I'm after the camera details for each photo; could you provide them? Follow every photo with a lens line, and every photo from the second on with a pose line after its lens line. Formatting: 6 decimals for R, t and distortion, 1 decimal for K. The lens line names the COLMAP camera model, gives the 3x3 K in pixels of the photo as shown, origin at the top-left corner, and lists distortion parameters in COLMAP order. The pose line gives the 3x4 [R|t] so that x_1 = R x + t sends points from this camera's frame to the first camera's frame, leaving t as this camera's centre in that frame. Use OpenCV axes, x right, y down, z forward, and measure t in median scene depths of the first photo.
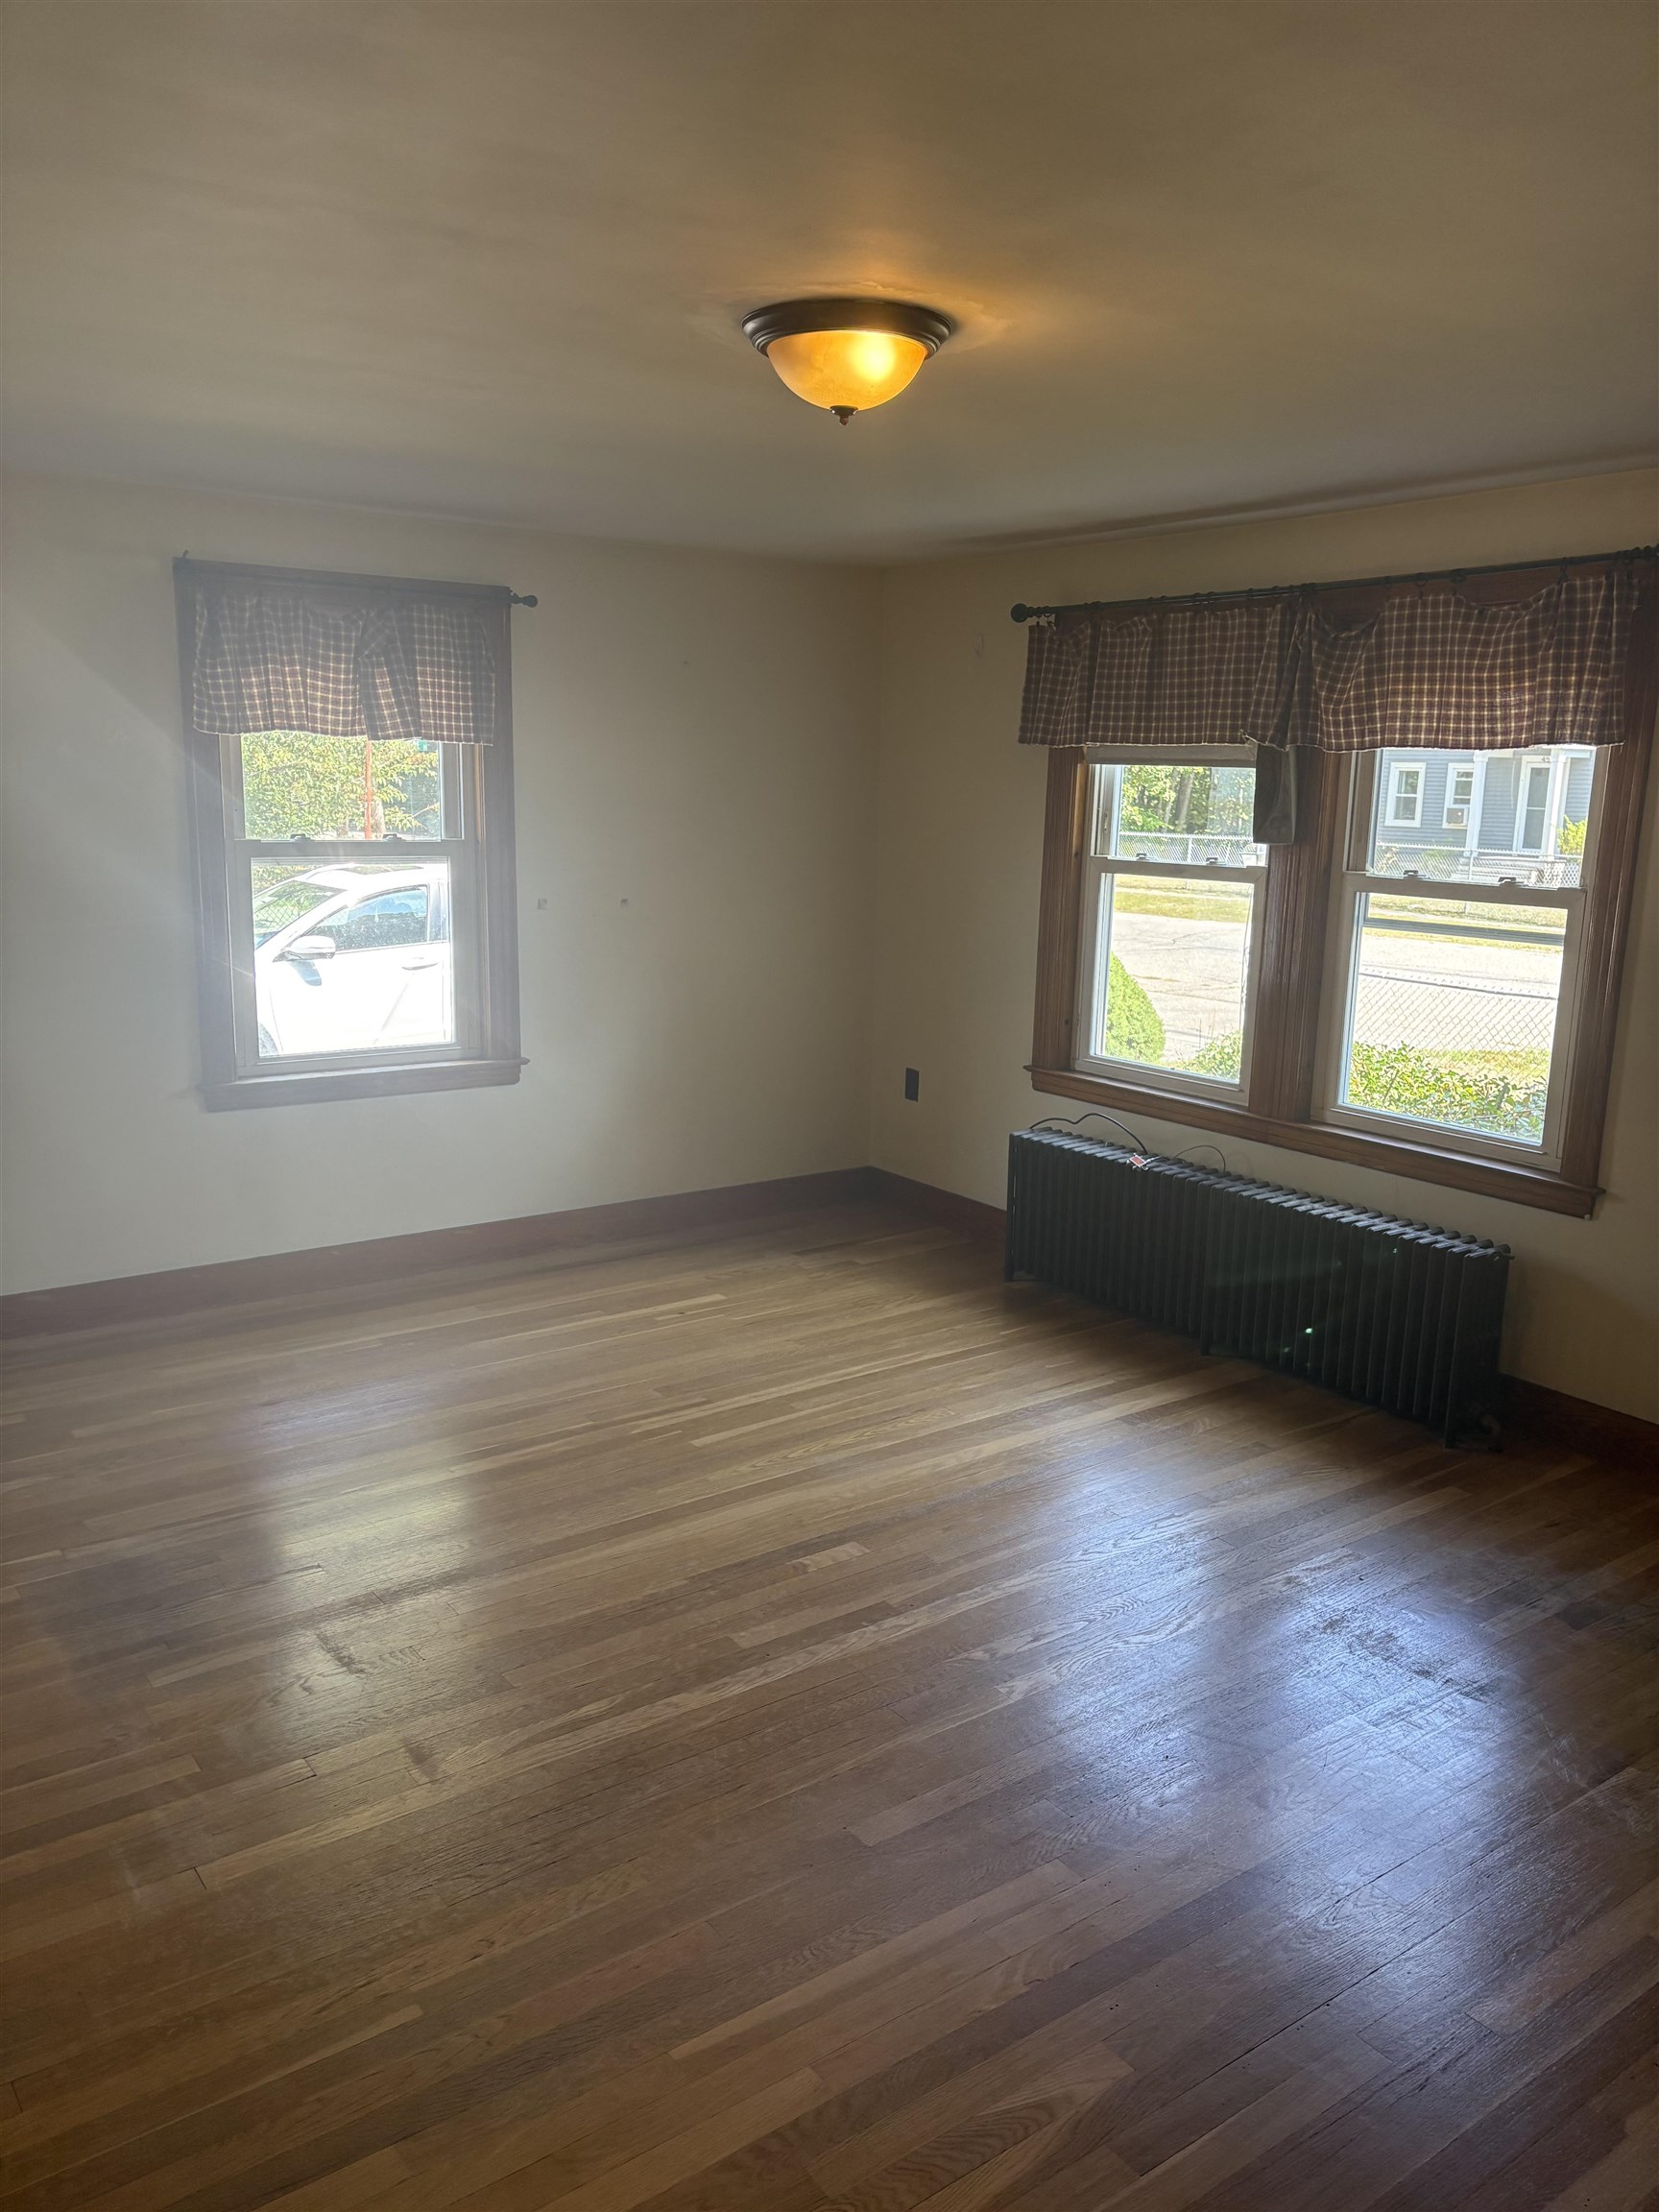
lens RADIAL K [[1663.7, 0, 820.6], [0, 1663.7, 1115.2], [0, 0, 1]] dist [0.049978, -0.054755]
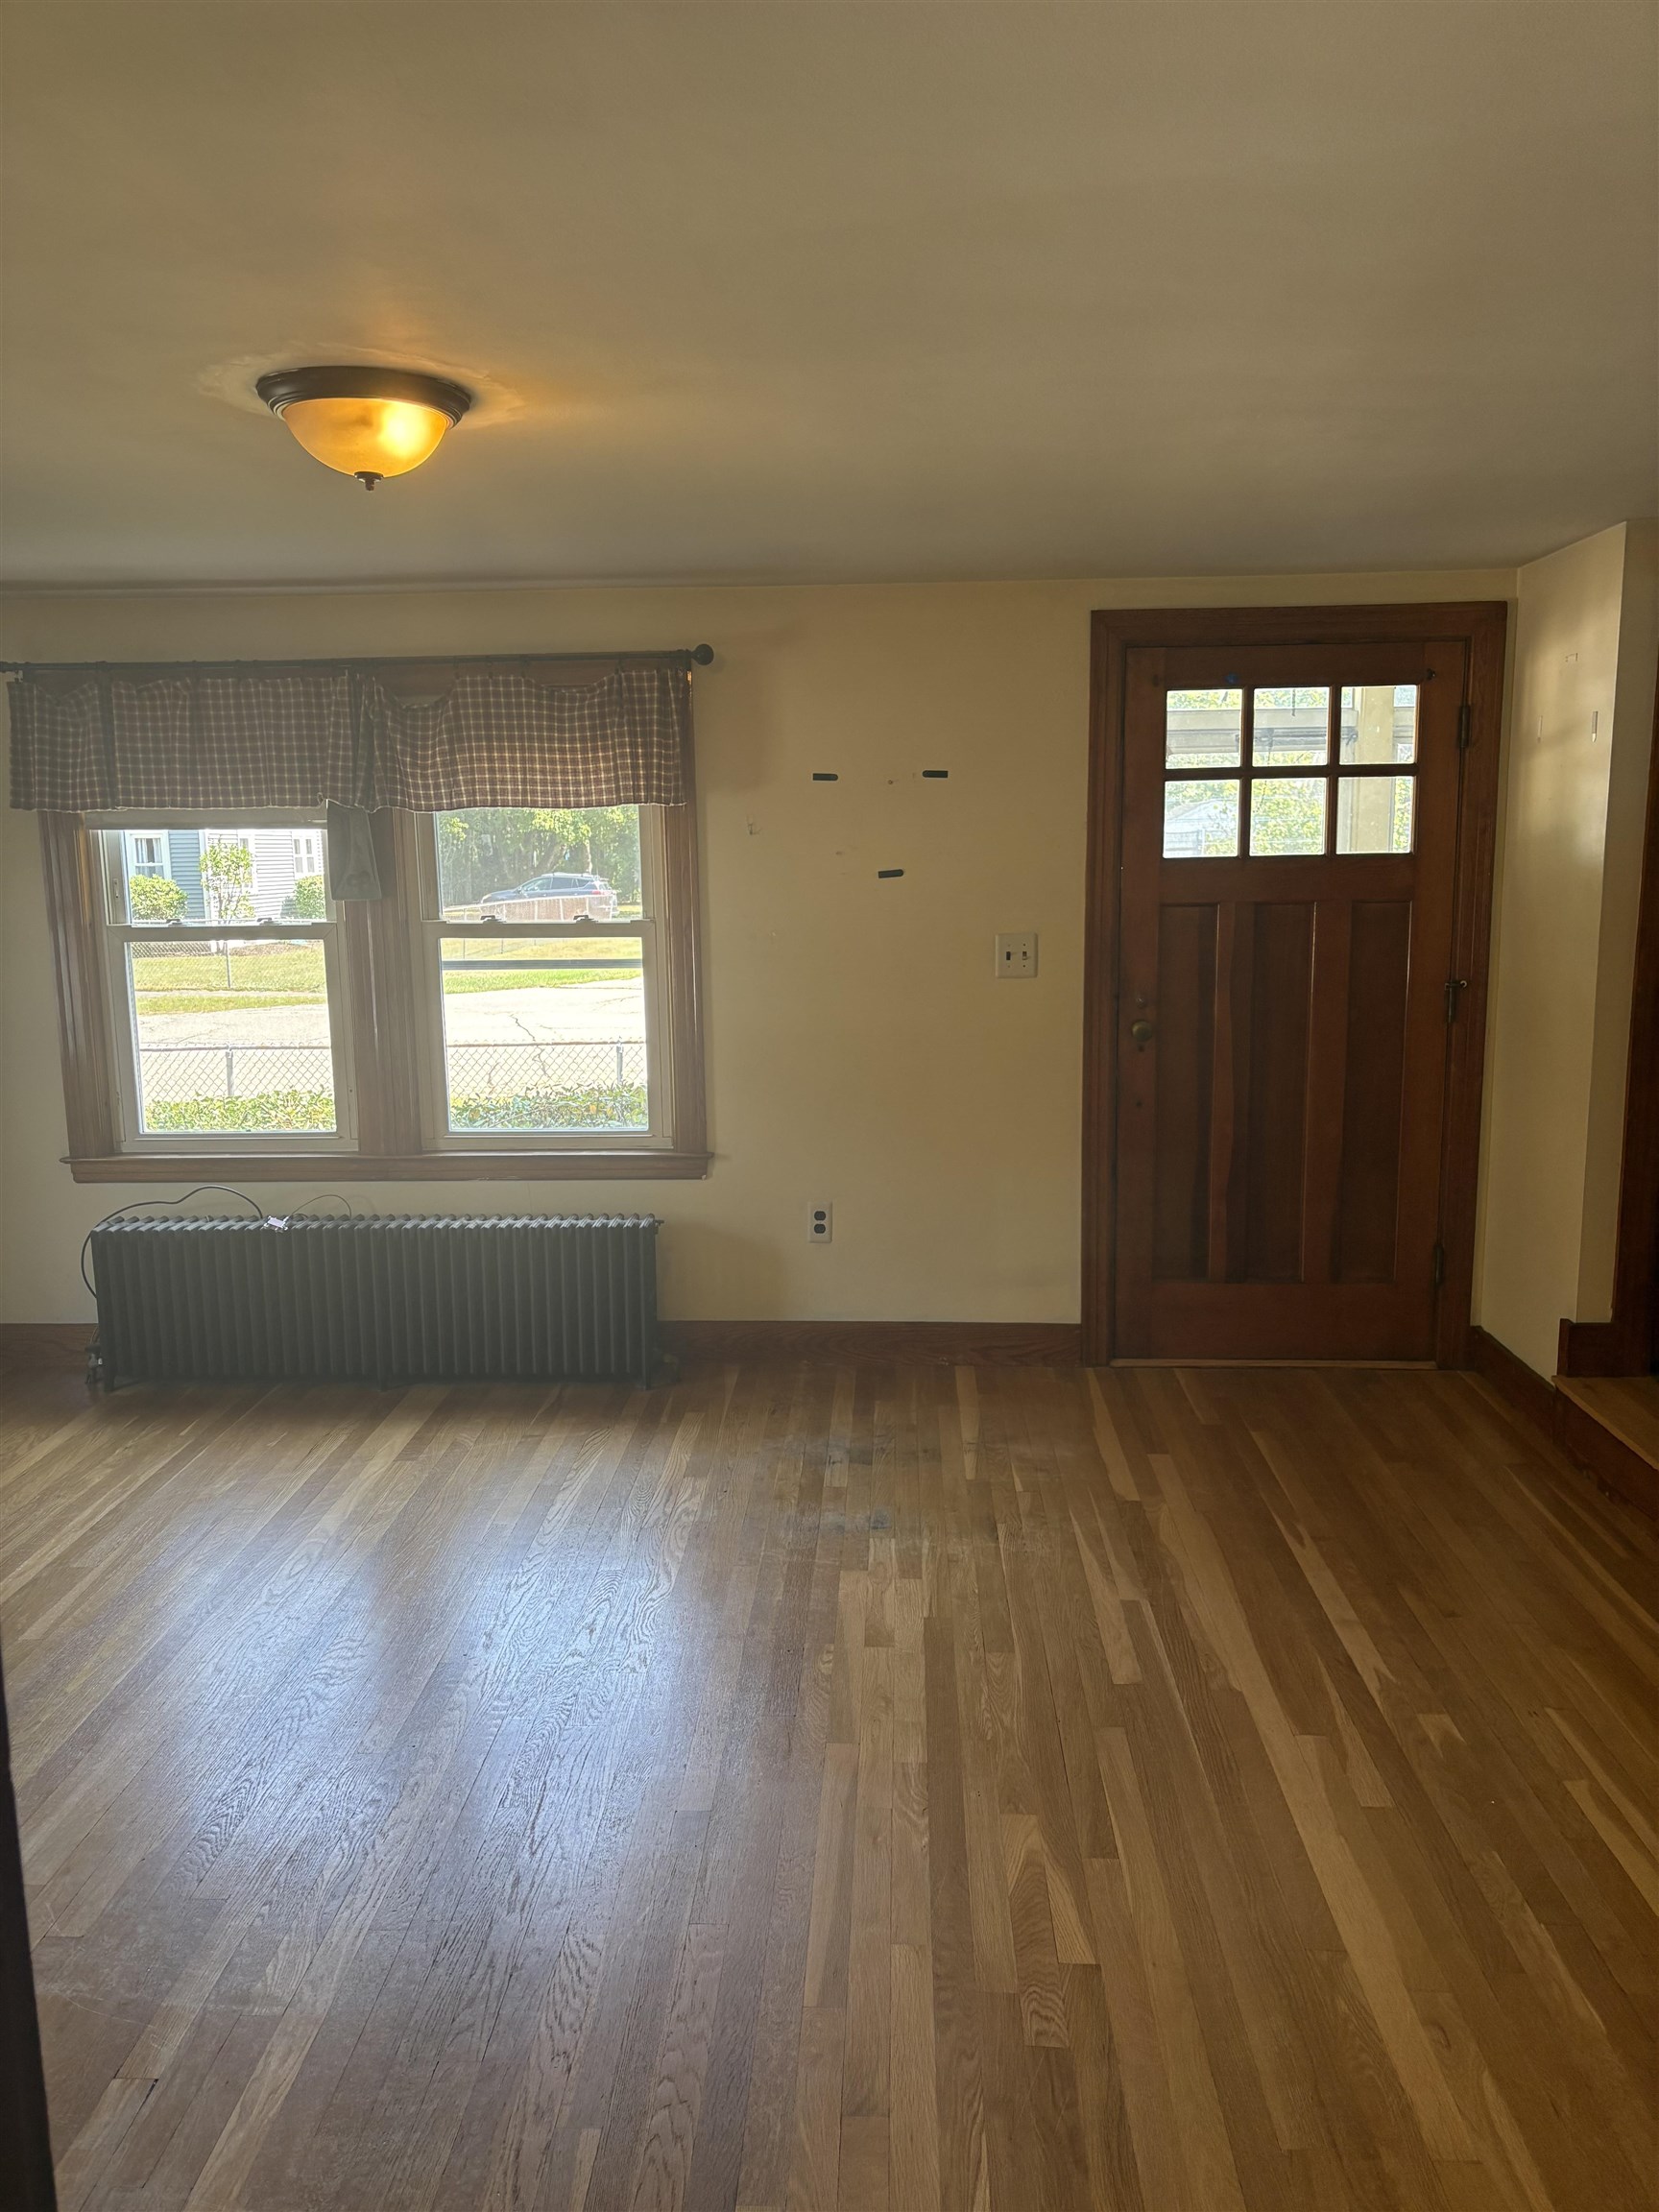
lens RADIAL K [[1658.3, 0, 823.0], [0, 1658.3, 1138.3], [0, 0, 1]] dist [0.094913, -0.181329]
pose [[0.624251, -0.167327, 0.763094, -0.426435], [0.185857, 0.980557, 0.062969, -0.029330], [-0.758793, 0.102518, 0.643213, 0.125330]]
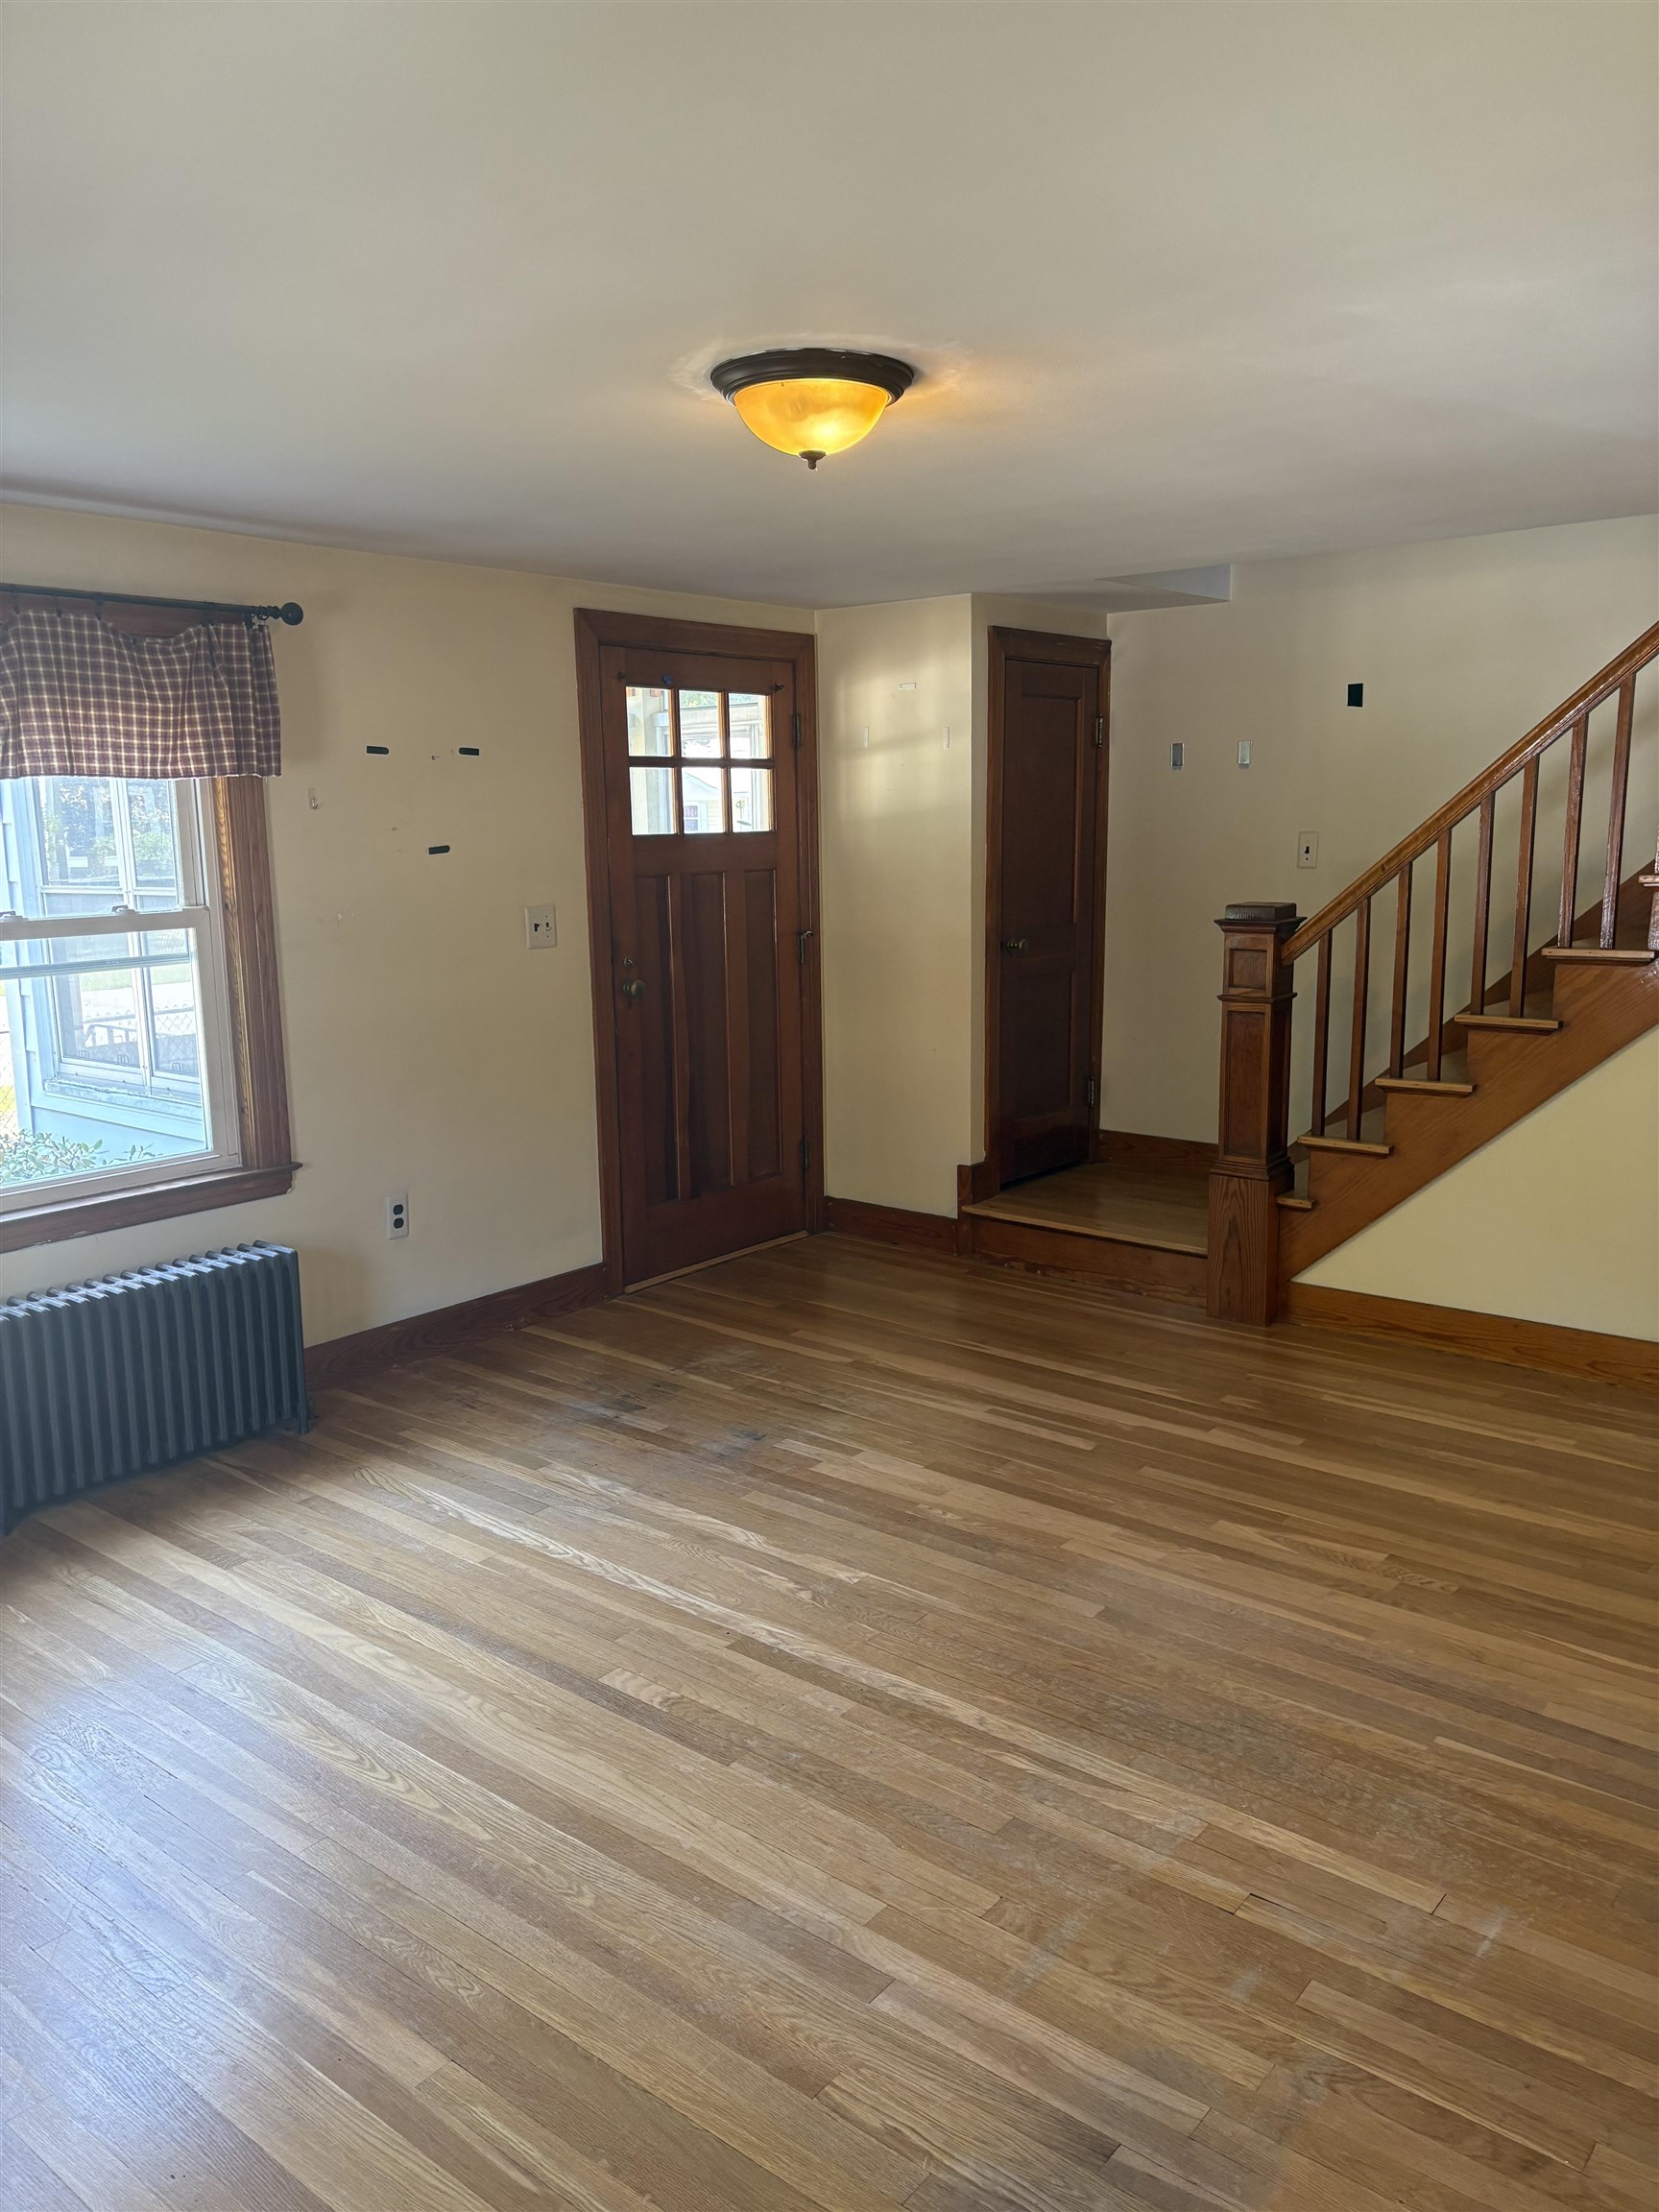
lens RADIAL K [[1663.7, 0, 820.6], [0, 1663.7, 1115.2], [0, 0, 1]] dist [0.049978, -0.054755]
pose [[-0.251980, -0.194890, 0.947905, -0.684449], [0.202821, 0.947122, 0.248644, -0.192747], [-0.946240, 0.254908, -0.199128, 0.859270]]
